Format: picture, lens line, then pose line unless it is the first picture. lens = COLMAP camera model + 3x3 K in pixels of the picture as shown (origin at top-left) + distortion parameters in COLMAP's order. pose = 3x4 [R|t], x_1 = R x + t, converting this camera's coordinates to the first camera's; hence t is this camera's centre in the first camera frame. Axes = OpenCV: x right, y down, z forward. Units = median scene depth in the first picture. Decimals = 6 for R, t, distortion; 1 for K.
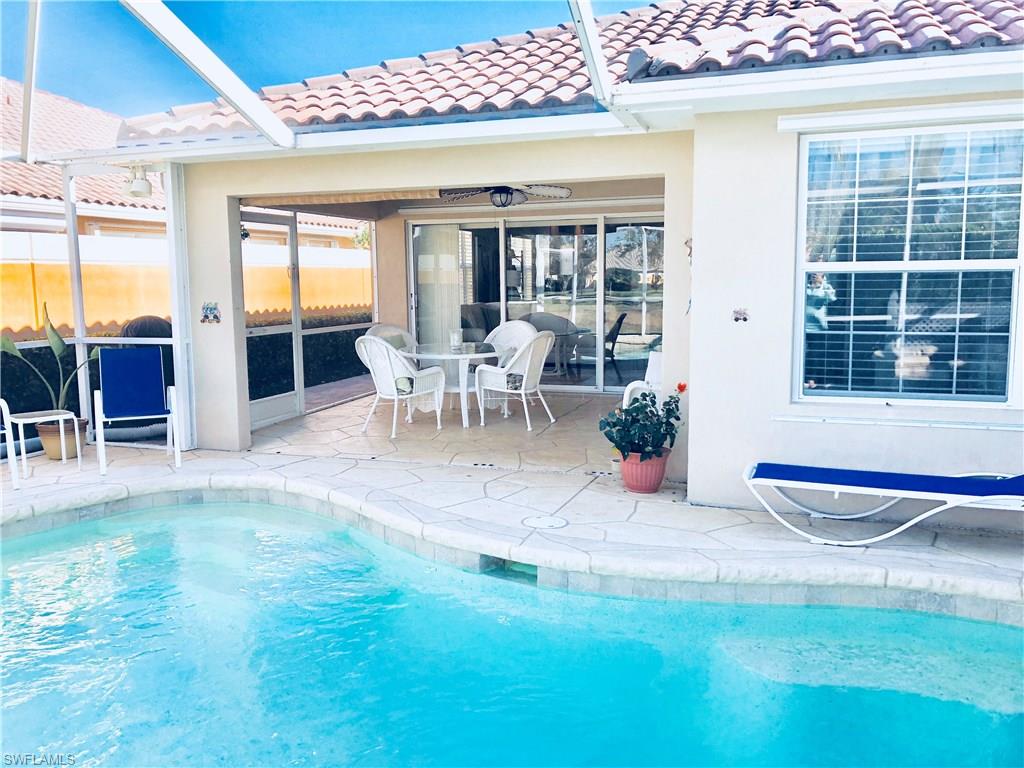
lens RADIAL K [[849.3, 0, 512.0], [0, 849.3, 384.0], [0, 0, 1]] dist [0.008524, 0.003111]
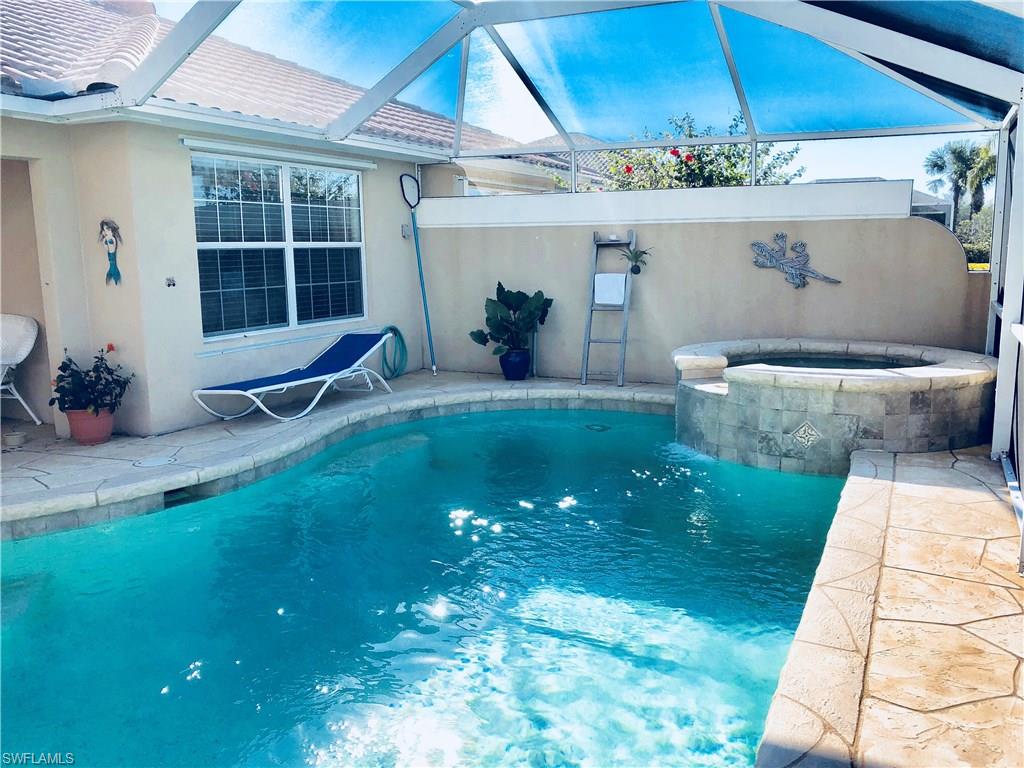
lens RADIAL K [[849.3, 0, 512.0], [0, 849.3, 384.0], [0, 0, 1]] dist [0.008524, 0.003111]
pose [[0.109889, -0.153787, 0.981975, -1.038291], [0.135355, 0.981069, 0.138498, -0.038507], [-0.984684, 0.117696, 0.128624, 0.346203]]
